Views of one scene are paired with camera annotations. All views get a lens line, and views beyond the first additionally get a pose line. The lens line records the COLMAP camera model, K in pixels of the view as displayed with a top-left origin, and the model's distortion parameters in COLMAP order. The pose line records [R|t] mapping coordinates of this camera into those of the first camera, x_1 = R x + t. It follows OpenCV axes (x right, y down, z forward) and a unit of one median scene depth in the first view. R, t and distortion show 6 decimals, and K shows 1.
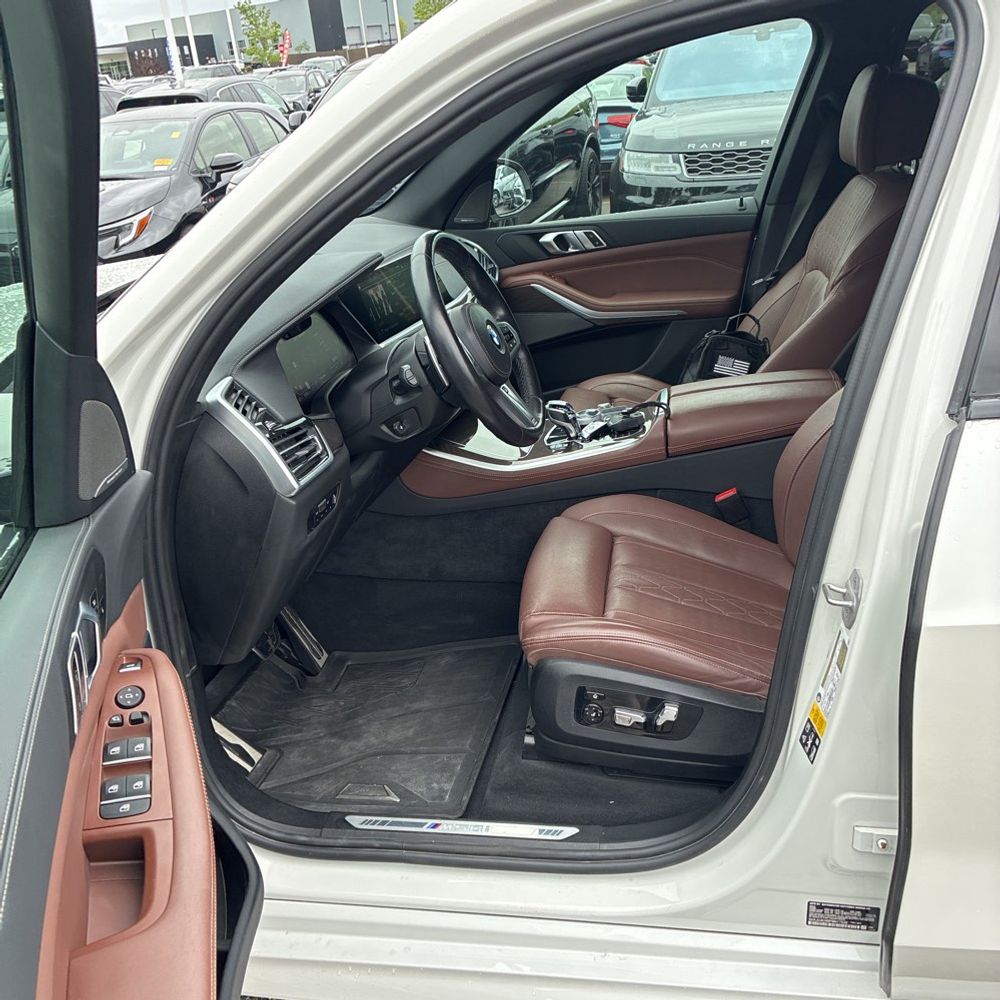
lens RADIAL K [[1010.8, 0, 500.0], [0, 1010.8, 502.2], [0, 0, 1]] dist [0.030935, -0.013816]
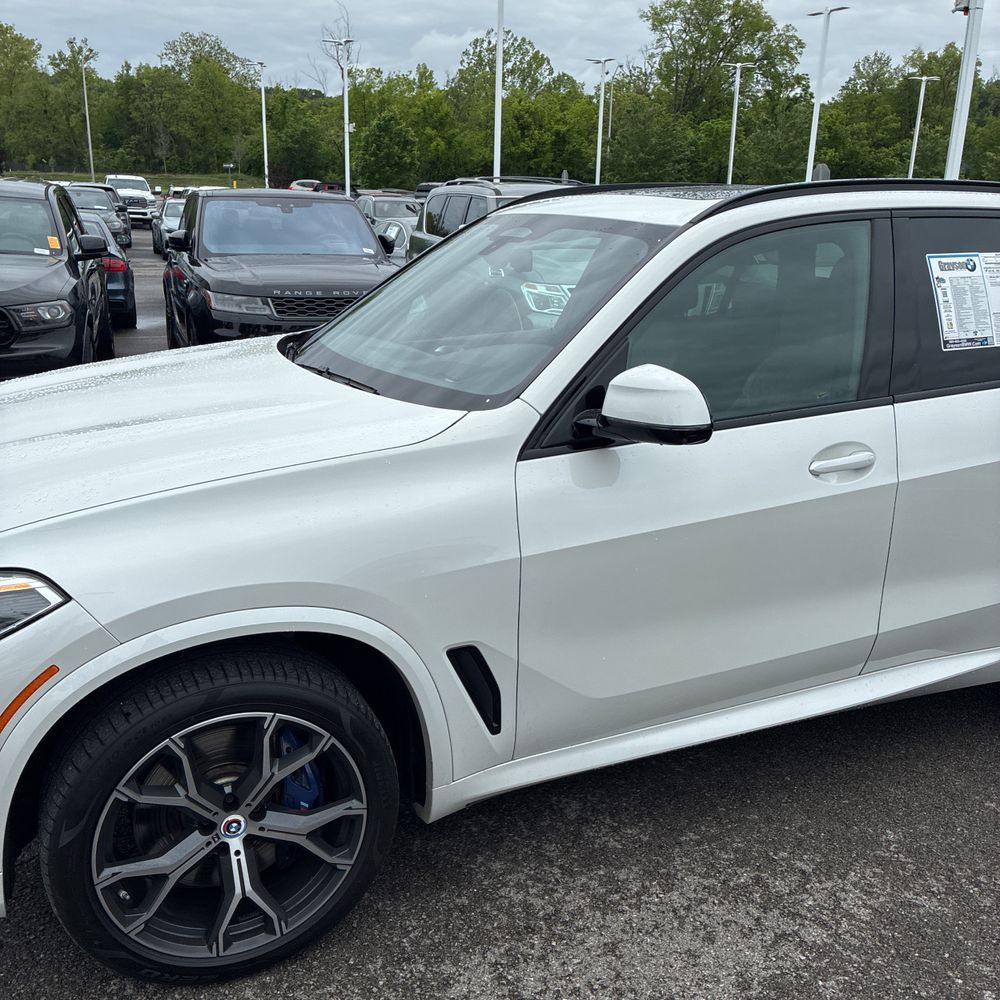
lens RADIAL K [[1010.8, 0, 500.0], [0, 1010.8, 502.2], [0, 0, 1]] dist [0.030935, -0.013816]
pose [[0.808153, -0.058334, 0.586076, -0.312099], [0.138649, 0.985960, -0.093052, 0.044458], [-0.572420, 0.156459, 0.804895, -0.084170]]
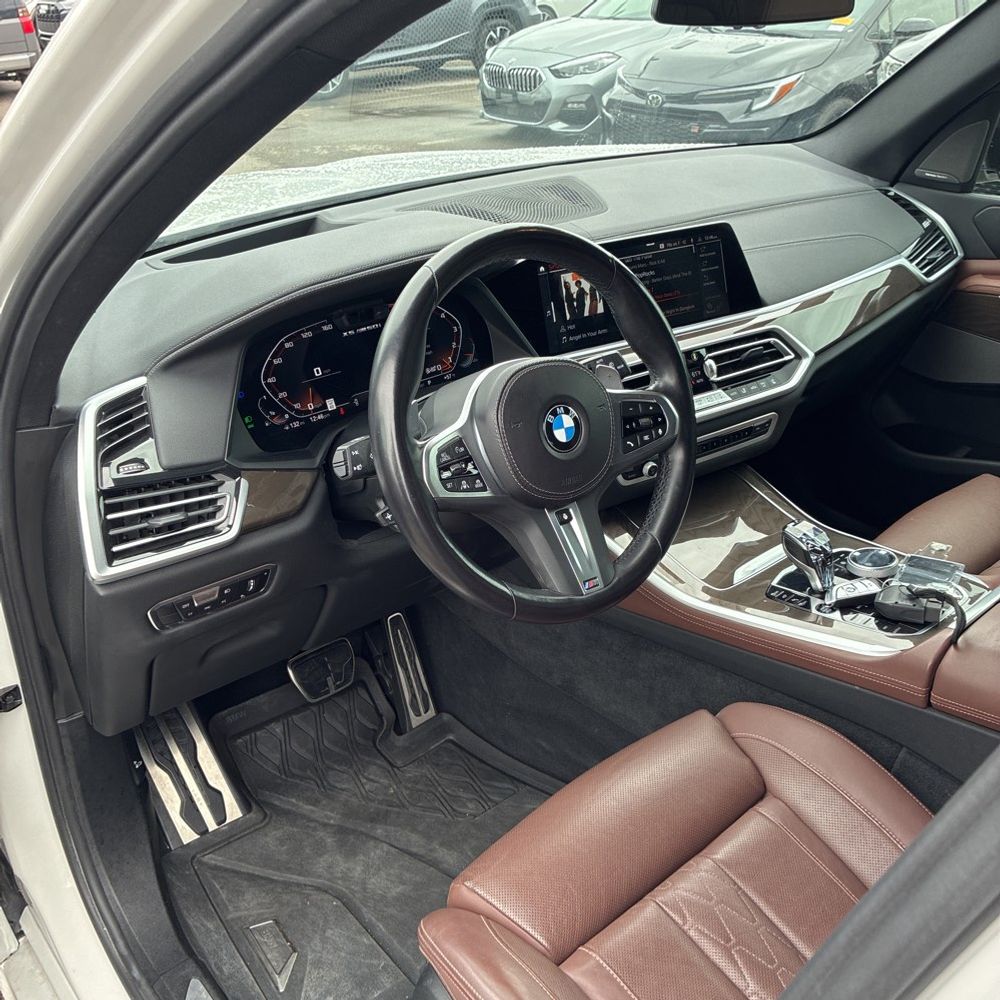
lens RADIAL K [[996.3, 0, 500.8], [0, 996.3, 501.2], [0, 0, 1]] dist [0.022841, 0.010644]
pose [[0.769174, 0.364372, -0.524980, 0.067031], [-0.293515, 0.931173, 0.216254, -0.057620], [0.567644, -0.012247, 0.823183, 0.127824]]
